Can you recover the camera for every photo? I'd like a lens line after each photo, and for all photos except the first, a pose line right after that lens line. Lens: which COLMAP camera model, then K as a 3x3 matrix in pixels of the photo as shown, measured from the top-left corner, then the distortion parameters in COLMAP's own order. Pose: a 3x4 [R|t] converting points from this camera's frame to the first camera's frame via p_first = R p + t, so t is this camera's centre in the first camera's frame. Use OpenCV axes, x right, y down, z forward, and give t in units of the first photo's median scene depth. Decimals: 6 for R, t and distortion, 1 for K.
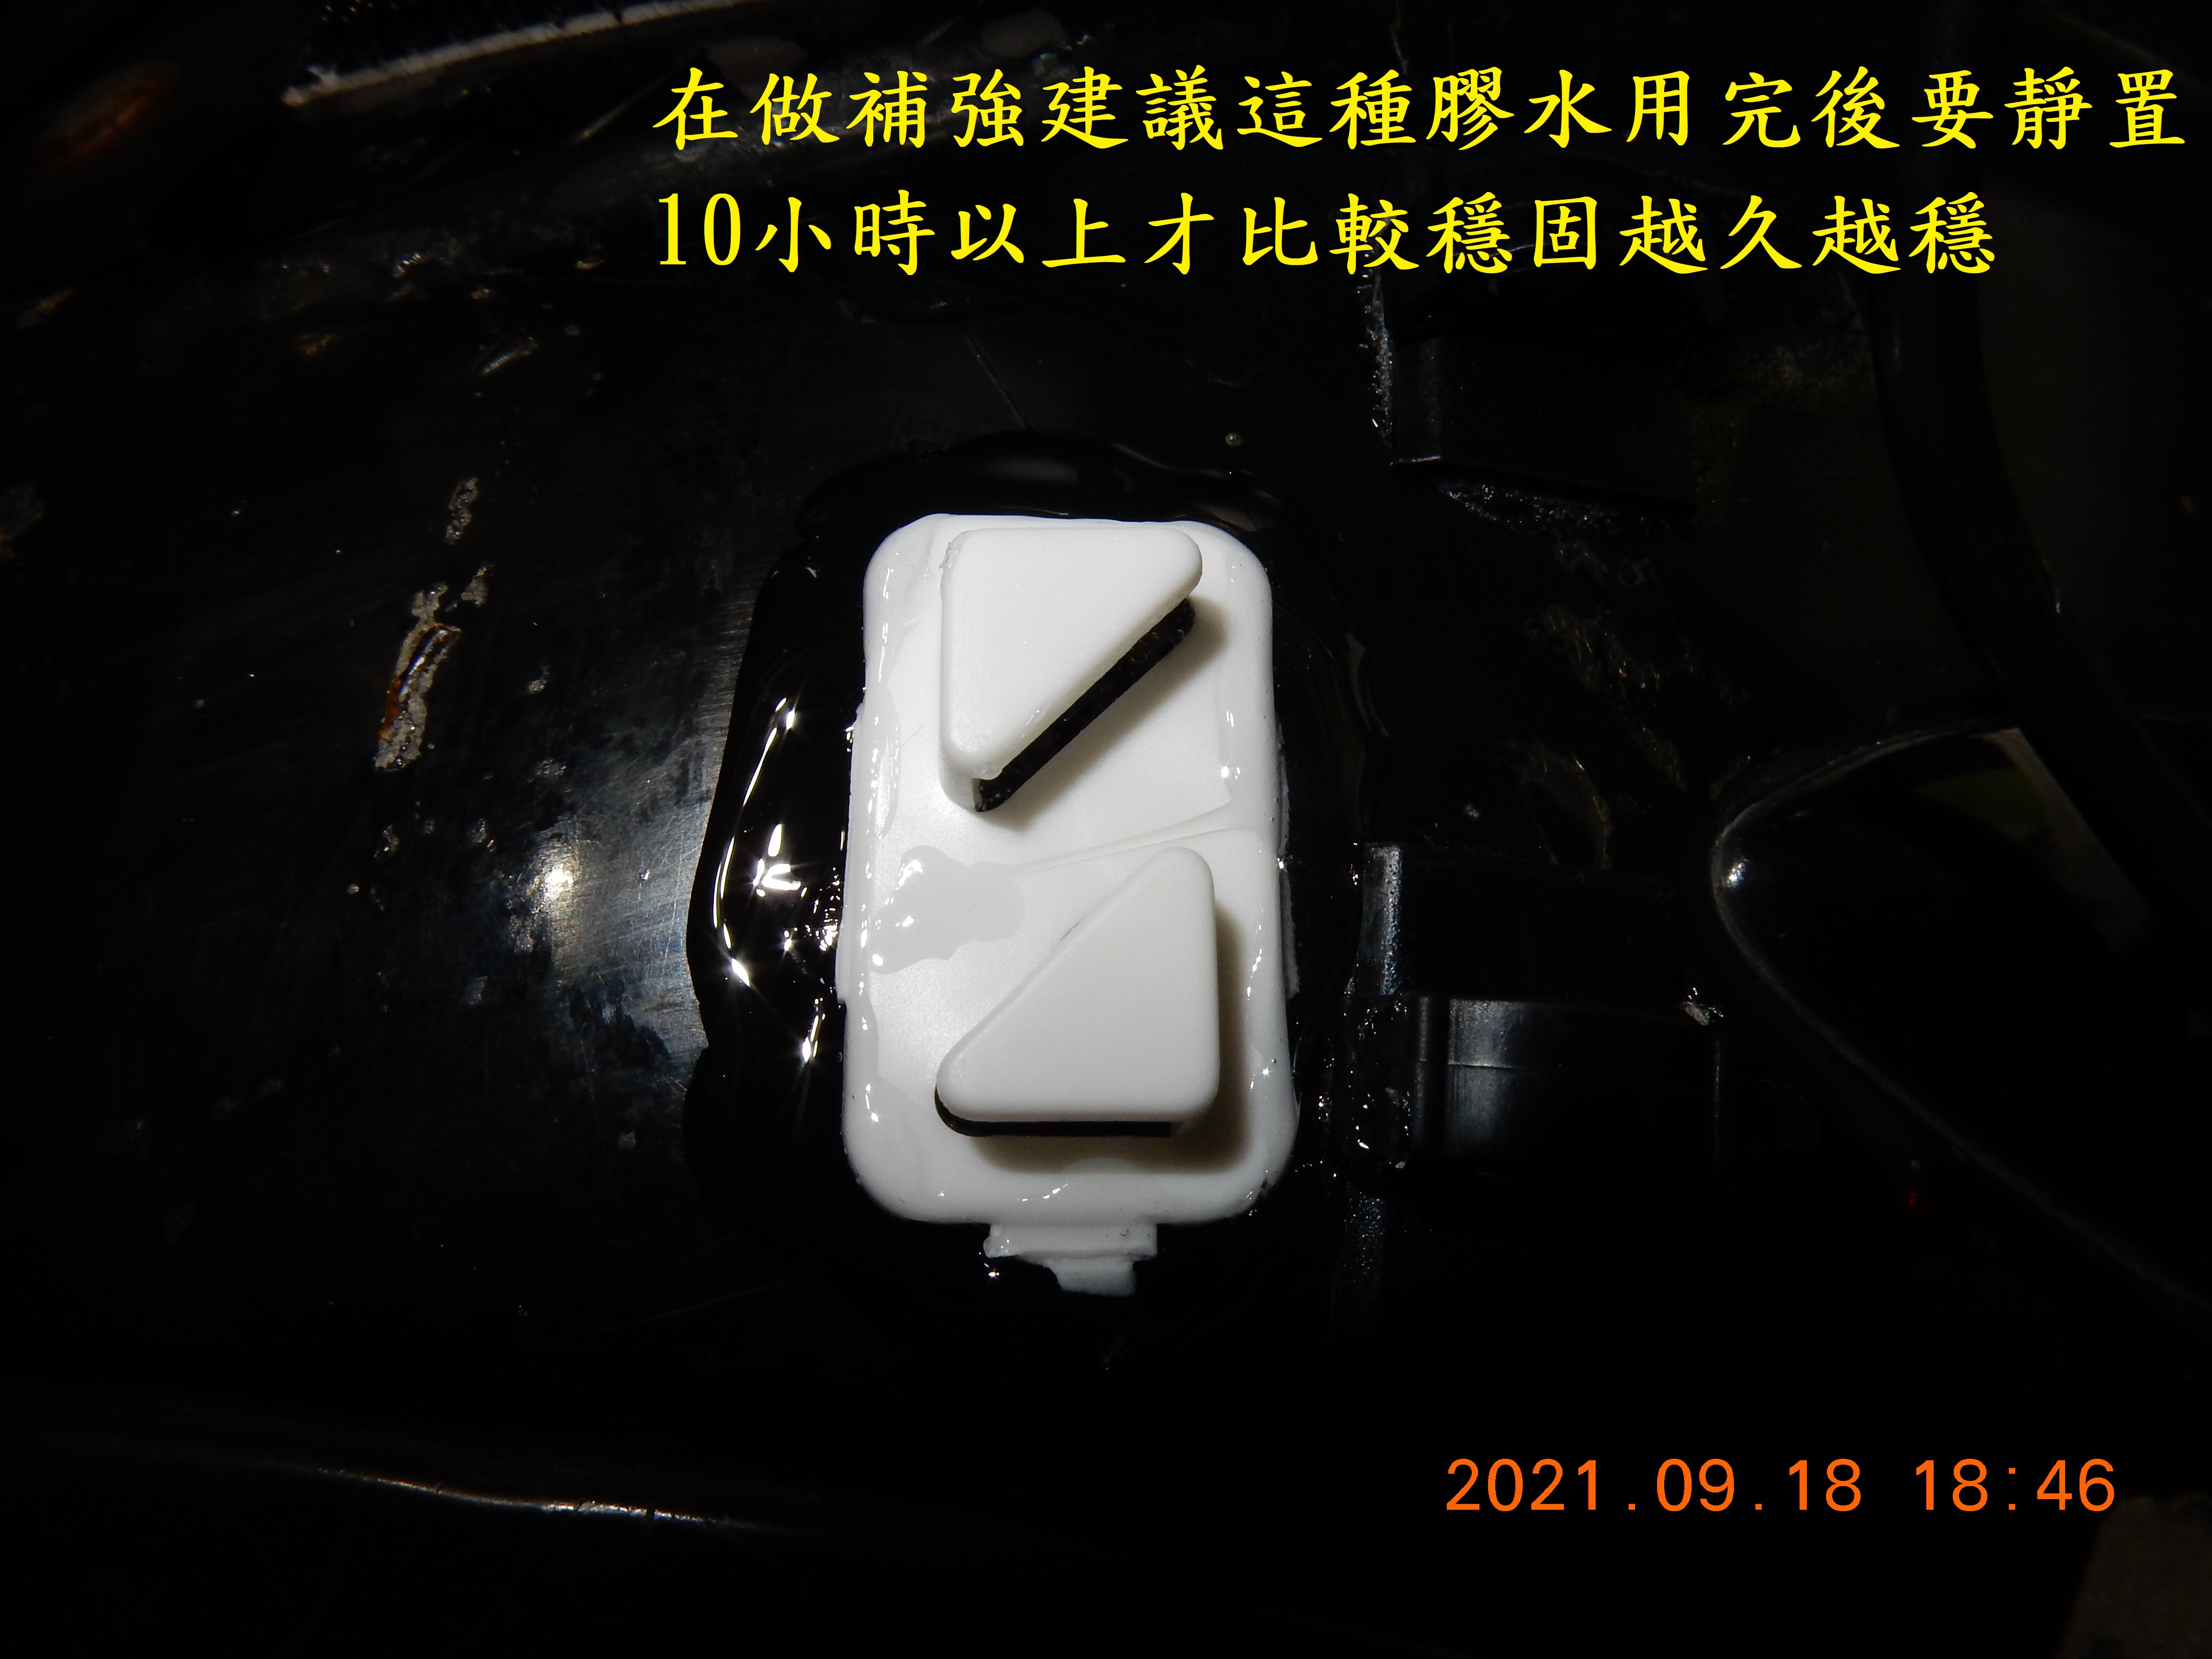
lens RADIAL K [[1620.4, 0, 1095.6], [0, 1620.4, 829.5], [0, 0, 1]] dist [0.006074, -0.004578]
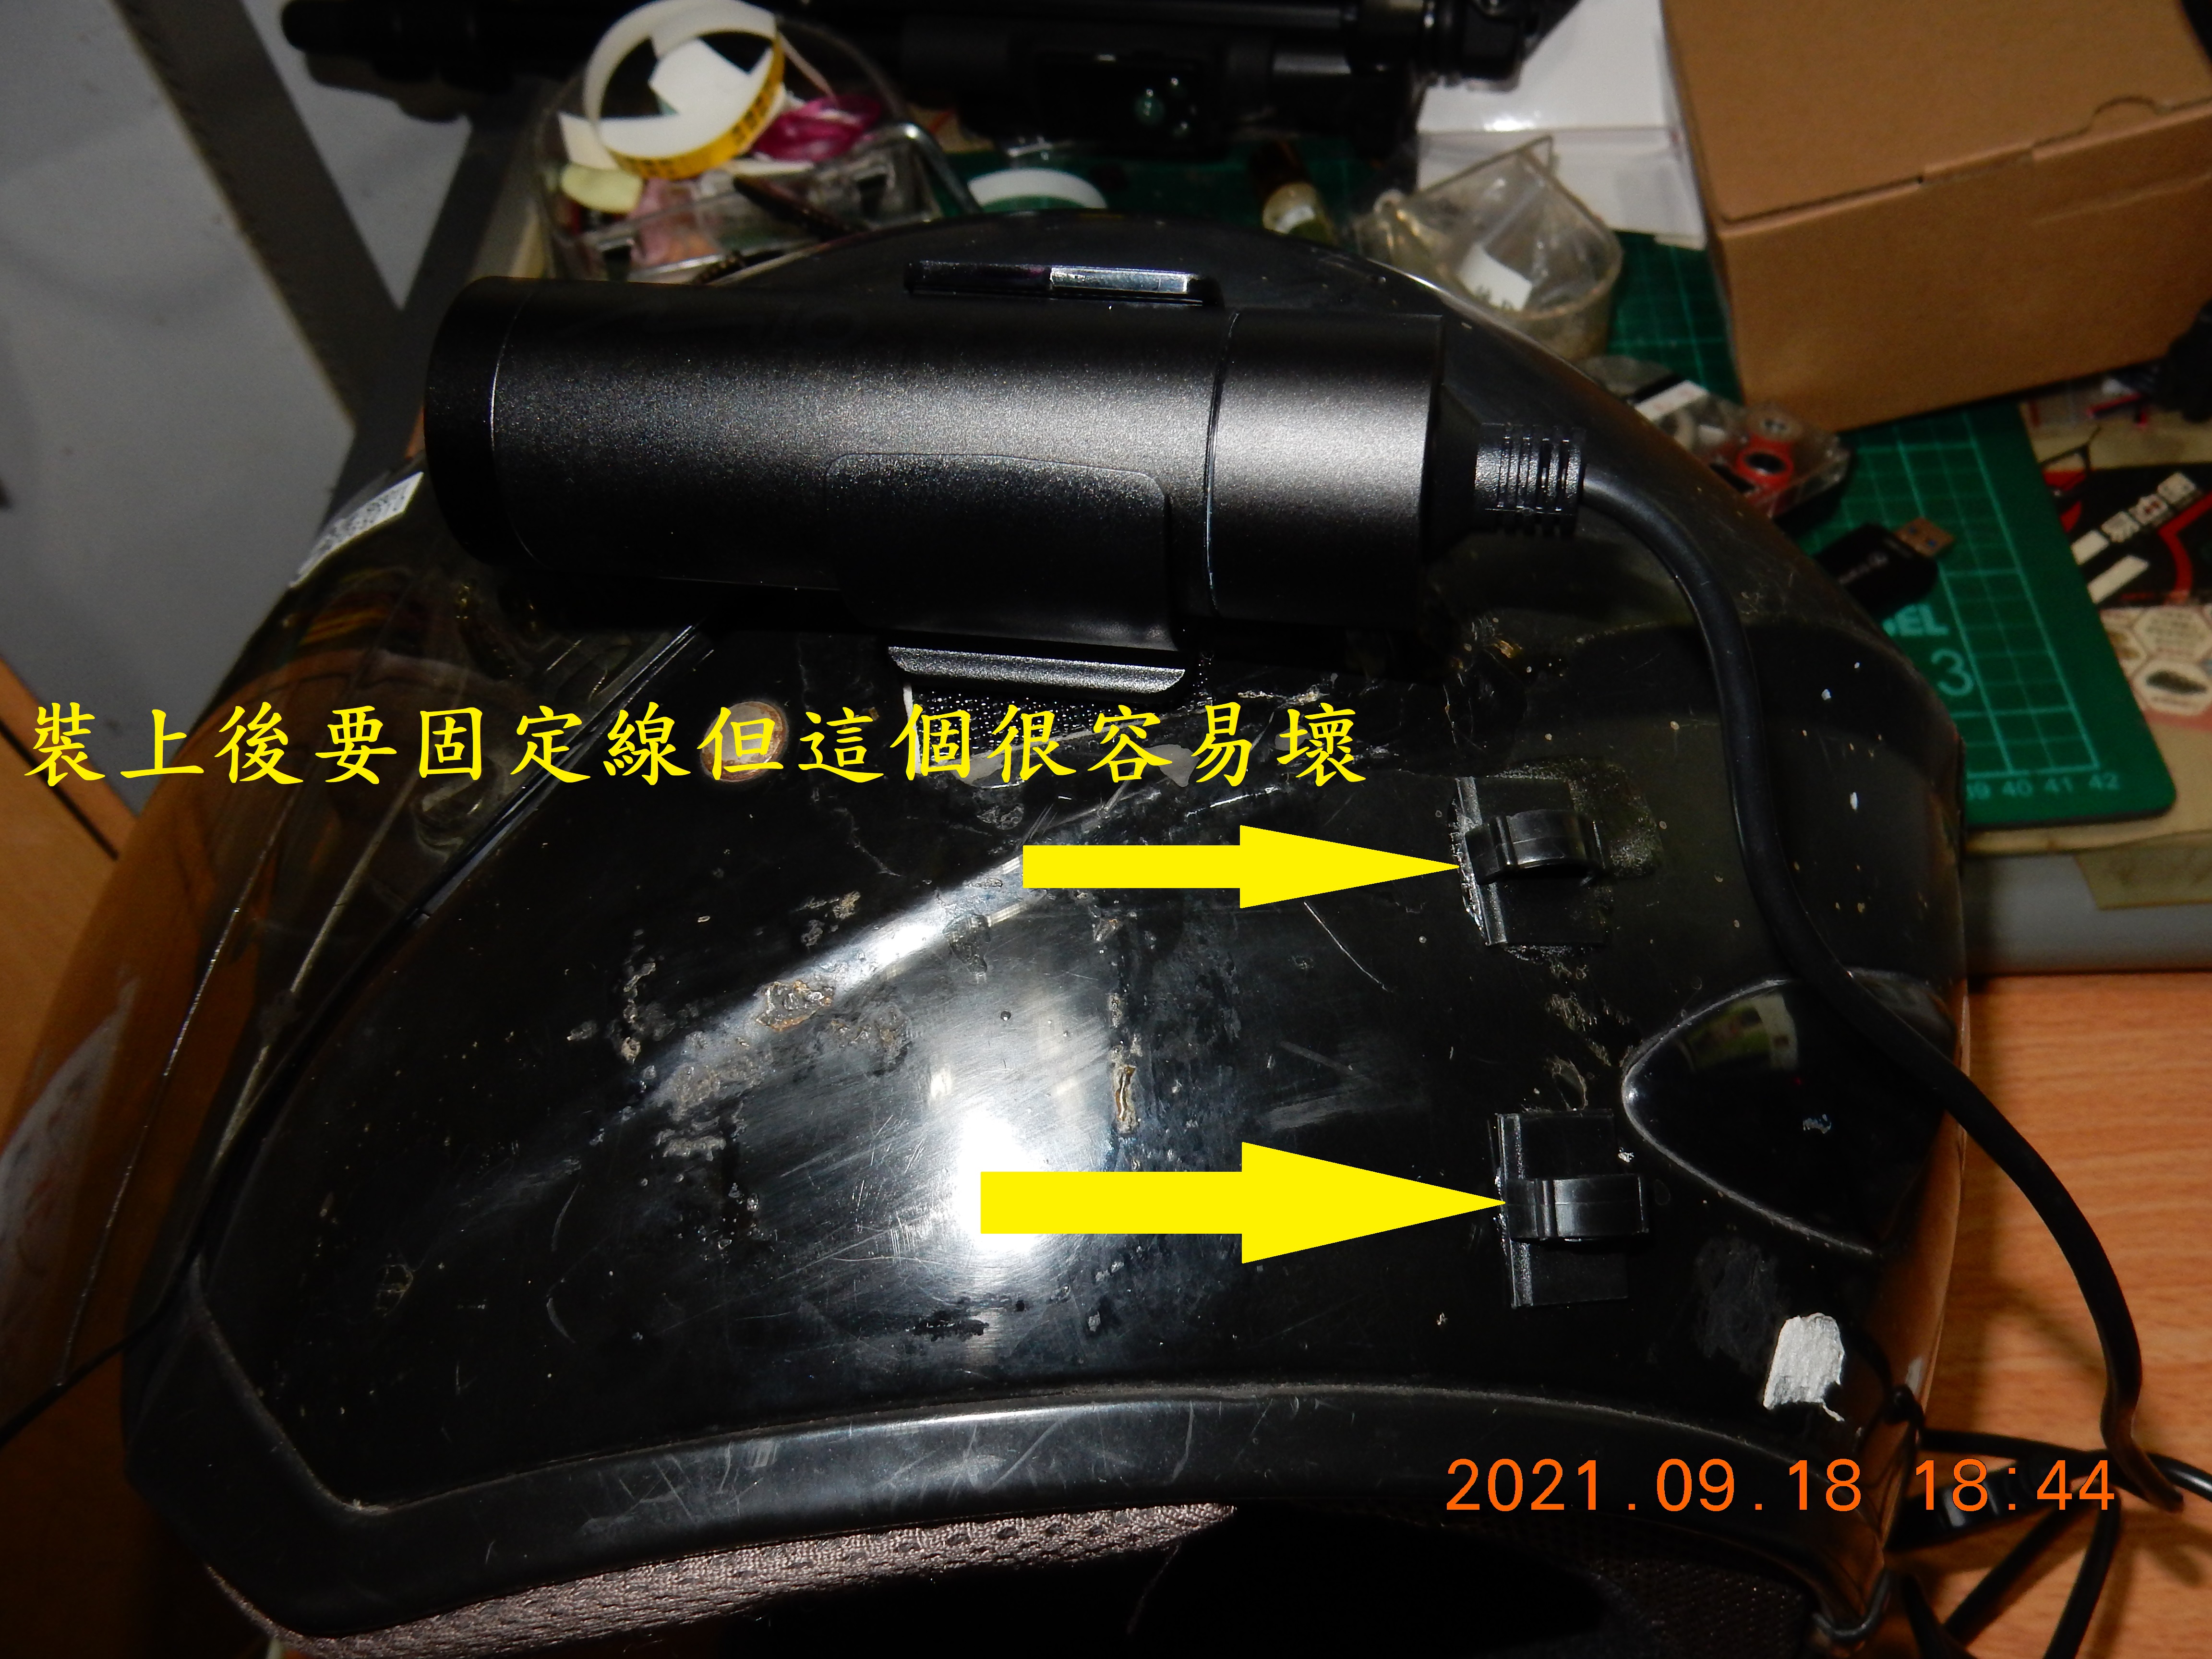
lens RADIAL K [[1923.9, 0, 1079.5], [0, 1923.9, 826.0], [0, 0, 1]] dist [-0.006321, 0.004913]
pose [[0.977926, -0.098592, 0.184228, -0.916425], [0.086231, 0.993526, 0.073965, -0.663332], [-0.190327, -0.056446, 0.980097, -1.668606]]
